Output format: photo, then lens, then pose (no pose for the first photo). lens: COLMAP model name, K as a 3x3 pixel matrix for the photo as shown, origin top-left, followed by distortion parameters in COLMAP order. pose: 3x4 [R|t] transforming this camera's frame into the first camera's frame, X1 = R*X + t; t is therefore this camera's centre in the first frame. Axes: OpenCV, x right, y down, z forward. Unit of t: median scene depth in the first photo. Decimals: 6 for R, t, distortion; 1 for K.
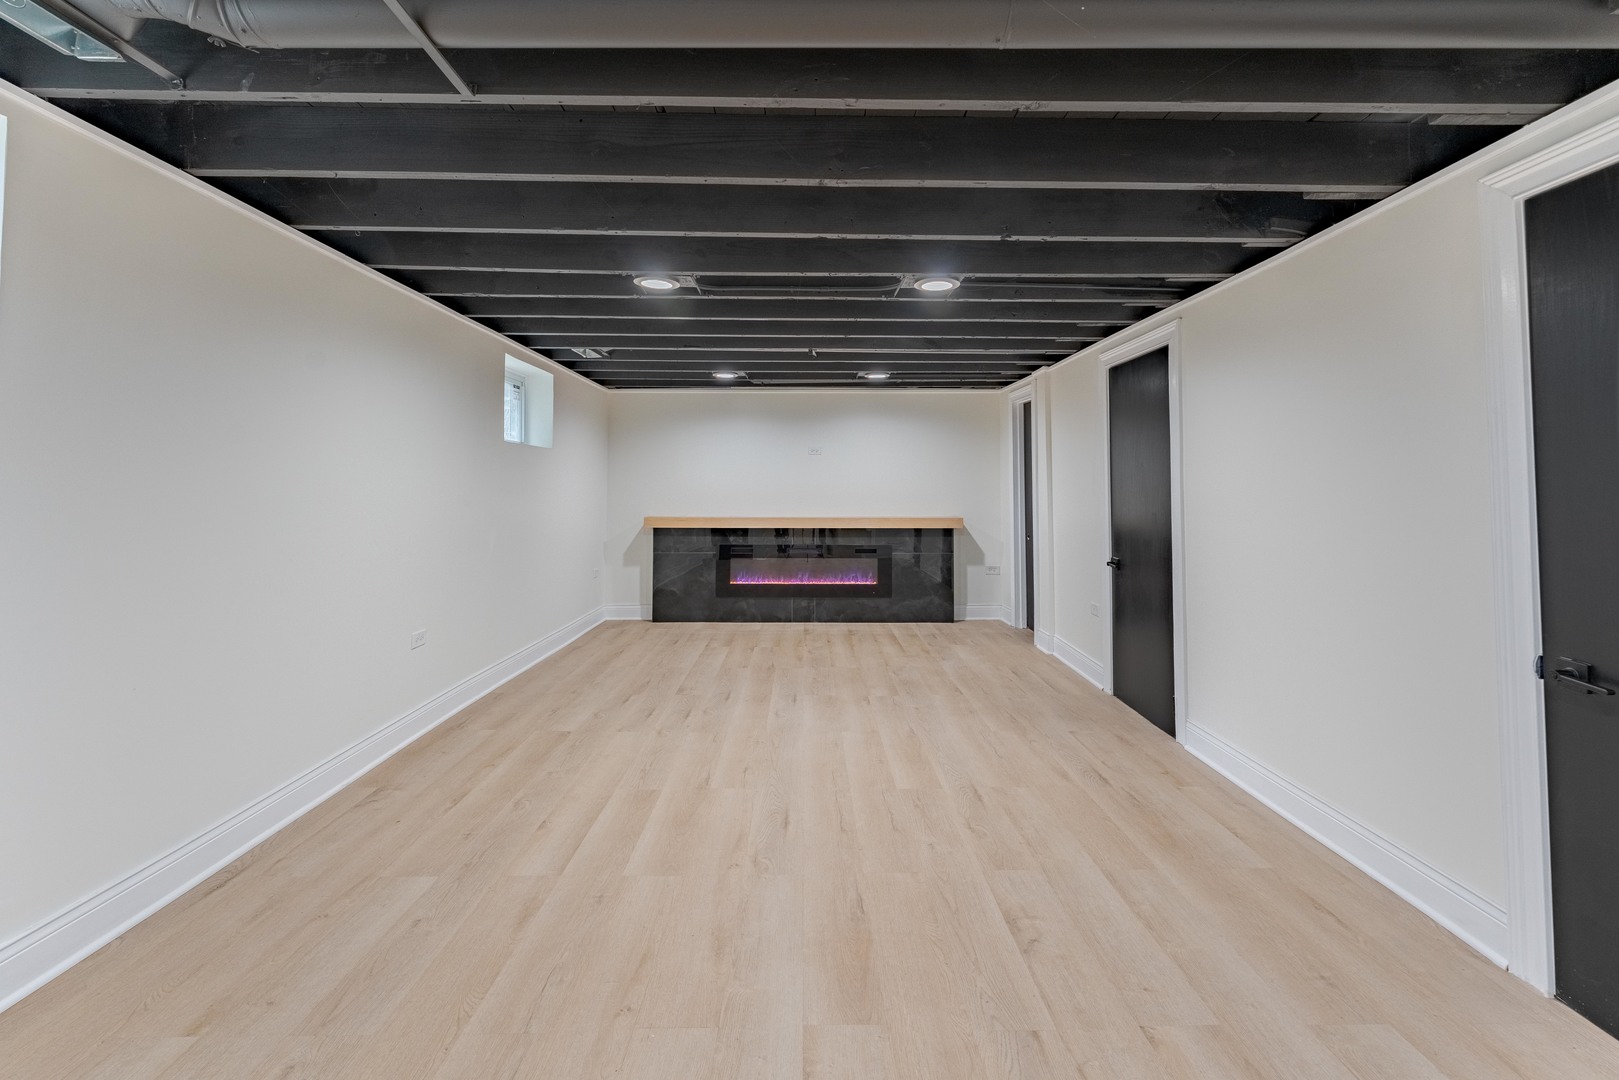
lens RADIAL K [[709.0, 0, 814.3], [0, 709.0, 454.9], [0, 0, 1]] dist [0.002089, 0.000010]
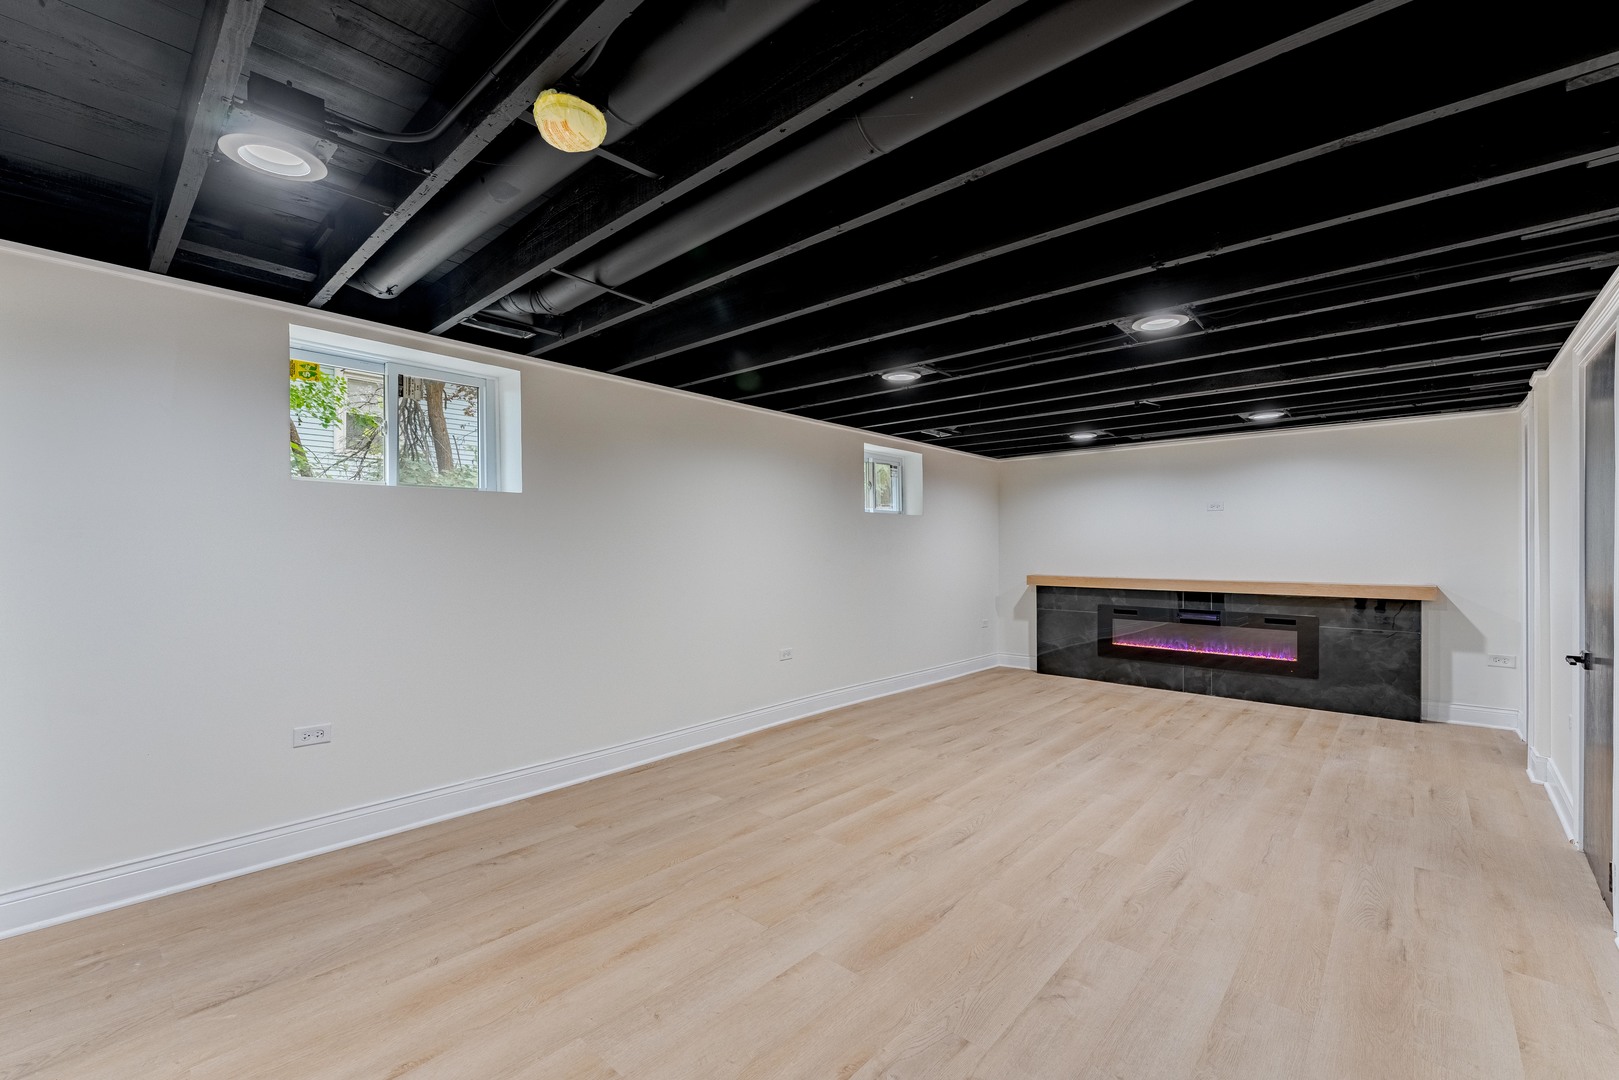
lens RADIAL K [[674.4, 0, 812.0], [0, 674.4, 549.7], [0, 0, 1]] dist [0.001310, -0.000040]
pose [[0.733946, -0.000337, -0.679208, 0.265641], [0.033413, 0.998807, 0.035610, 0.001887], [0.678386, -0.048831, 0.733082, 0.033778]]
